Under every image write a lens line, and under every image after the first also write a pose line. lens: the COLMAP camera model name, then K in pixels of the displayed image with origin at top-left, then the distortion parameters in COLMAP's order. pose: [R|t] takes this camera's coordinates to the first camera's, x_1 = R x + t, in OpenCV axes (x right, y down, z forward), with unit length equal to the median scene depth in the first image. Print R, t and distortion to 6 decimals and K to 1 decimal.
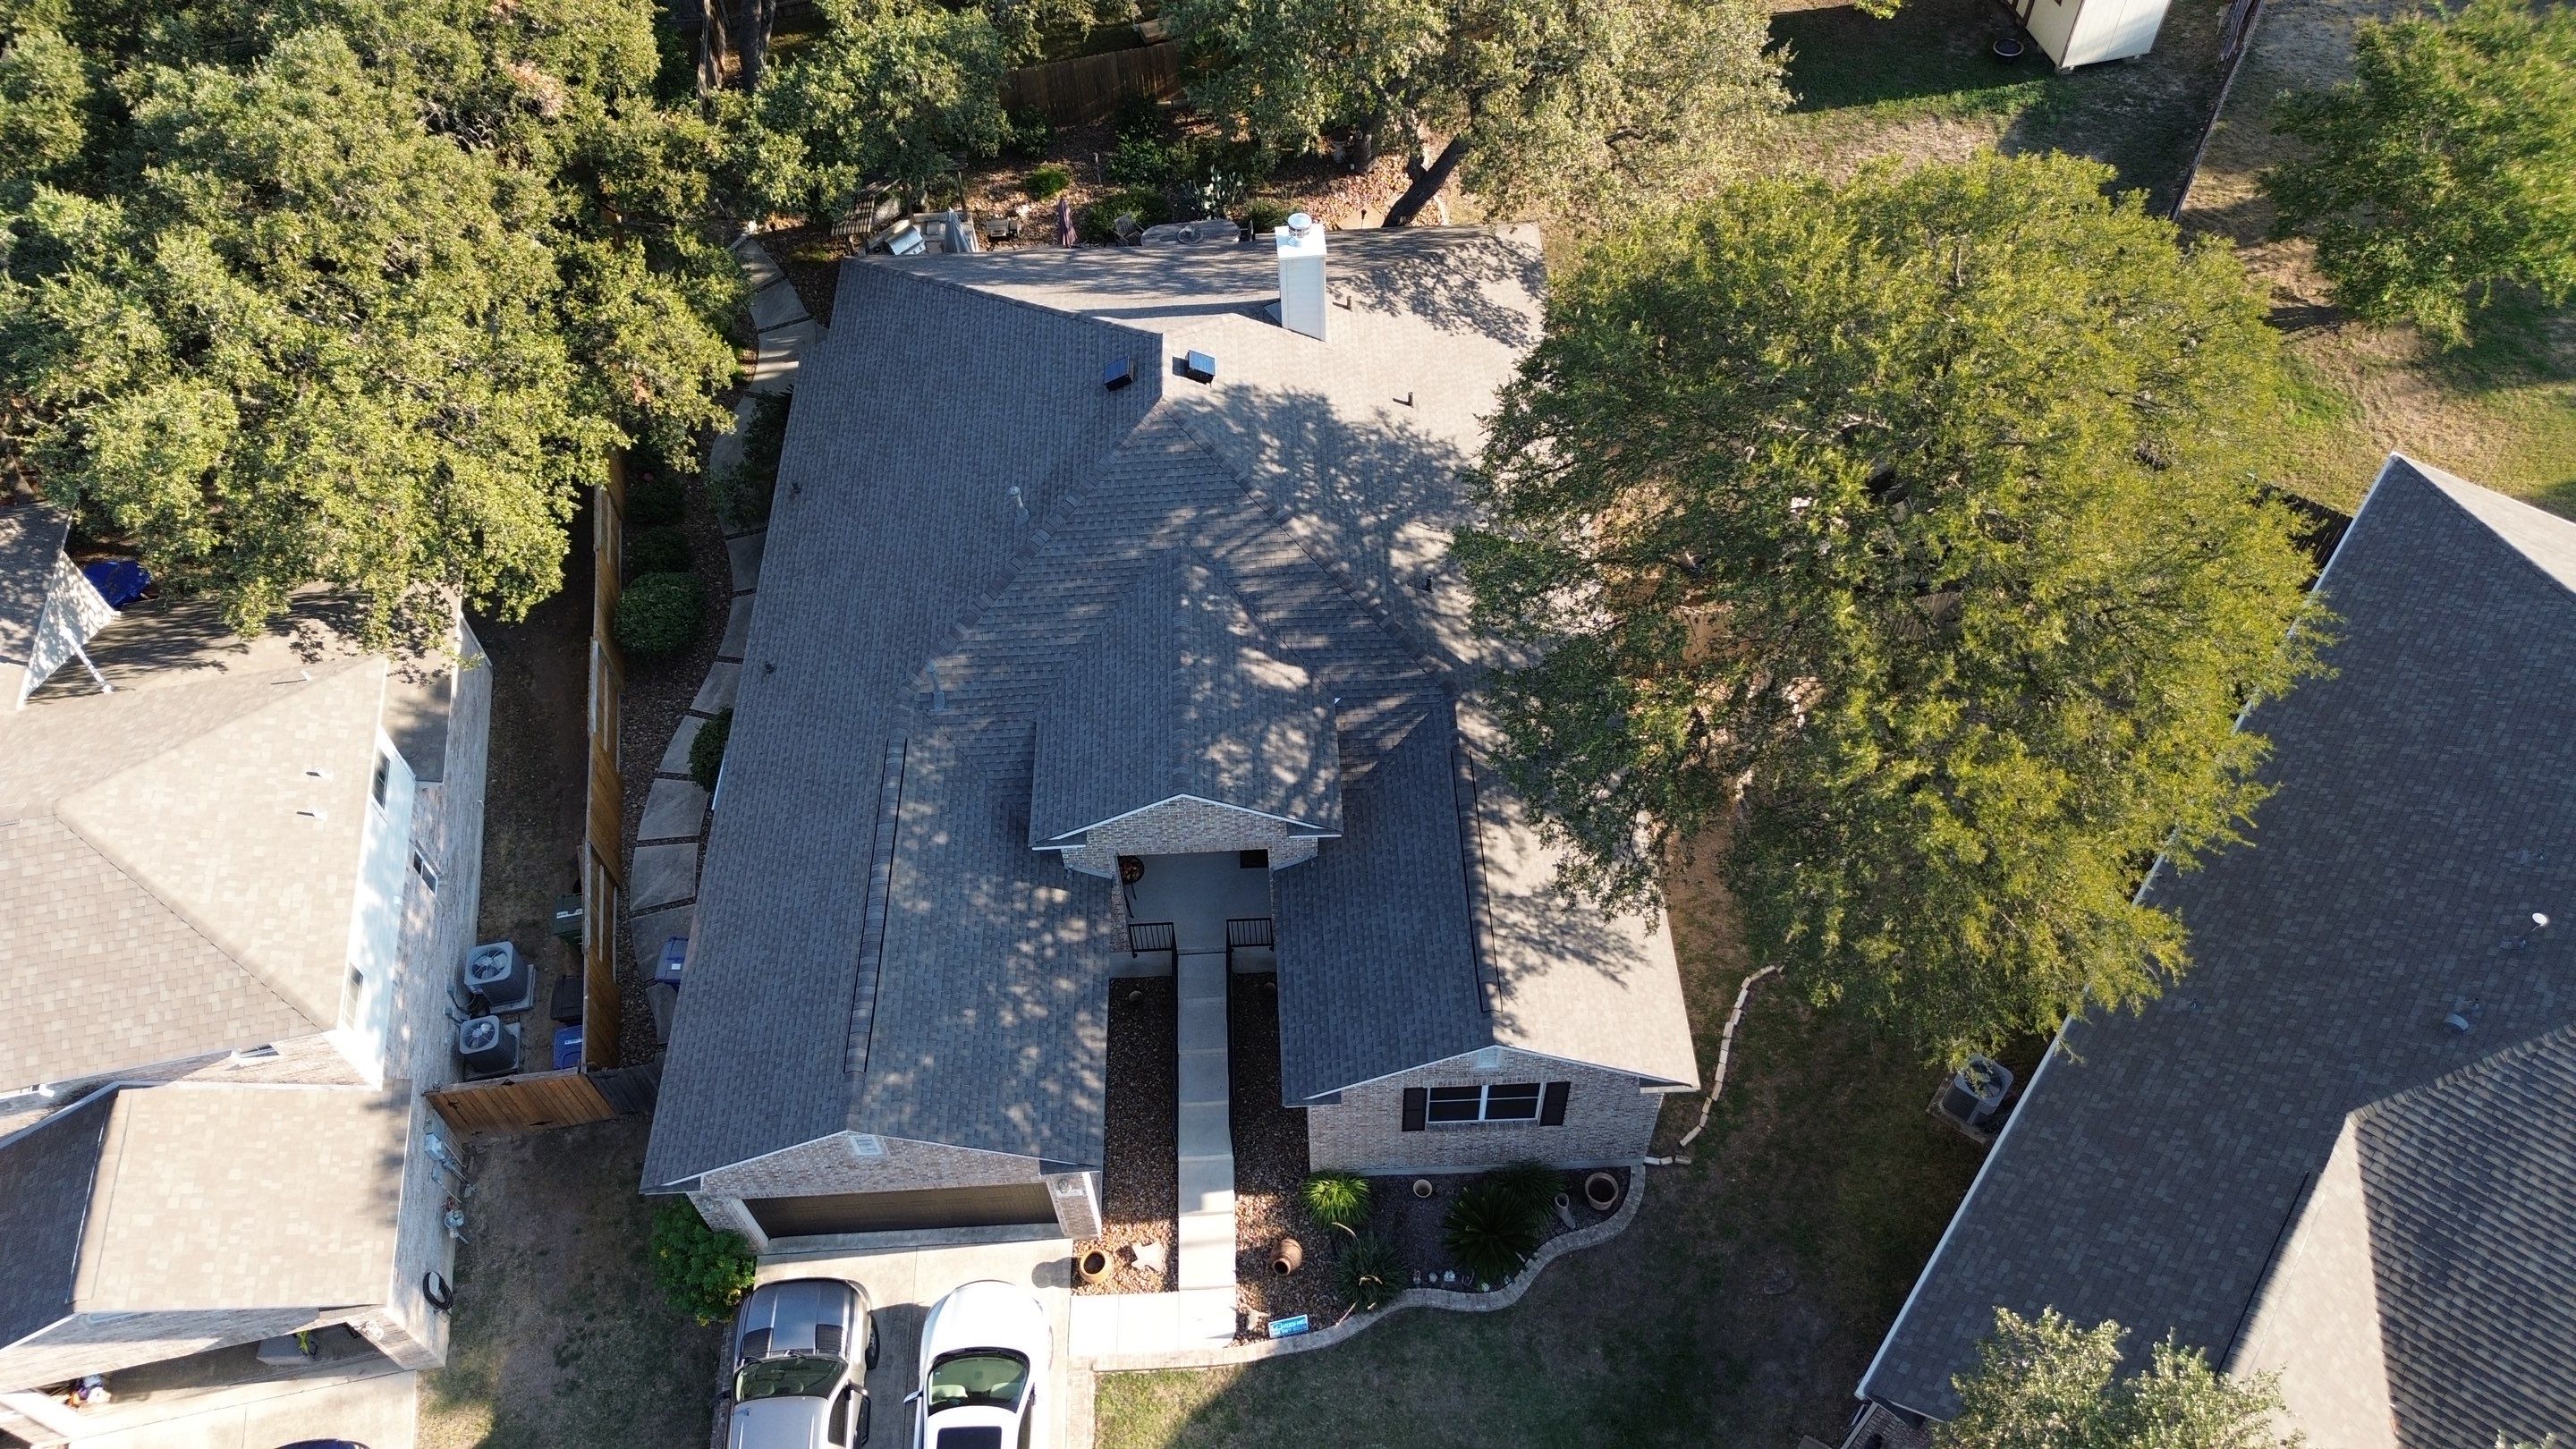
lens RADIAL K [[1670.5, 0, 1276.6], [0, 1670.5, 708.1], [0, 0, 1]] dist [0.078121, -0.094504]
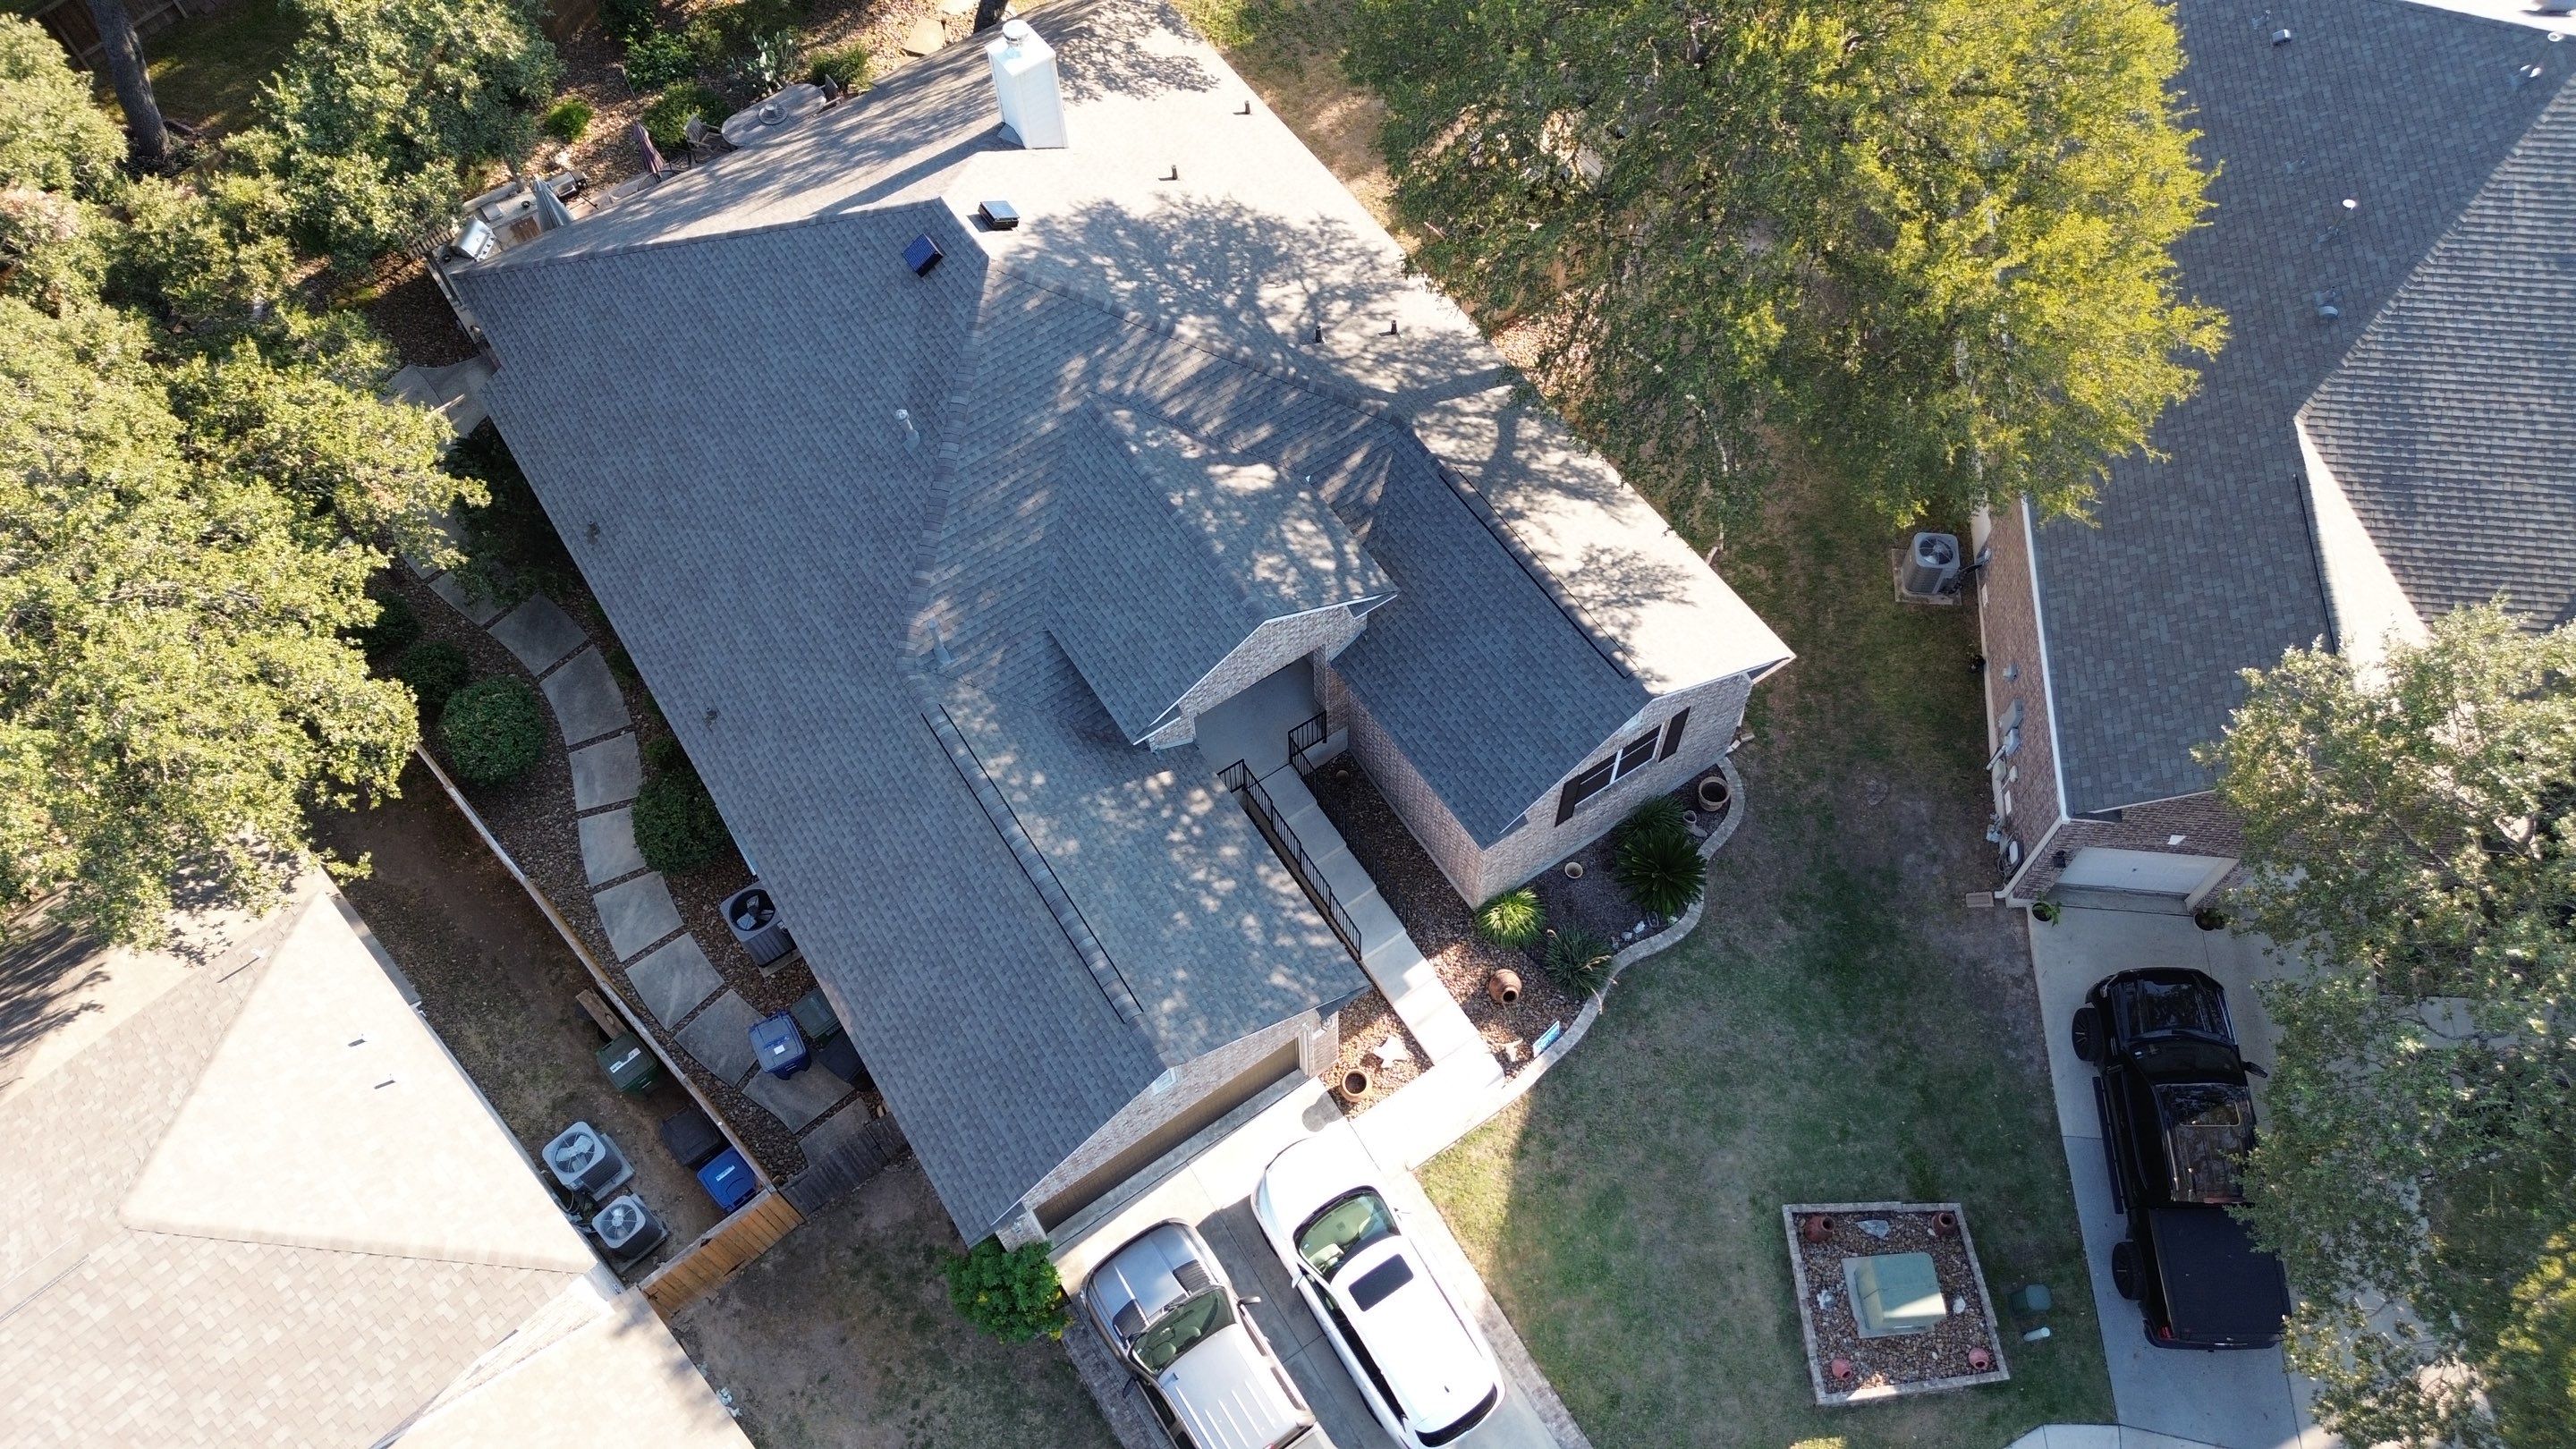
lens RADIAL K [[1670.5, 0, 1276.6], [0, 1670.5, 708.1], [0, 0, 1]] dist [0.078121, -0.094504]
pose [[0.861193, -0.445355, 0.244961, -0.273344], [0.414224, 0.894246, 0.169538, -0.056858], [-0.294560, -0.044536, 0.954595, 0.058845]]
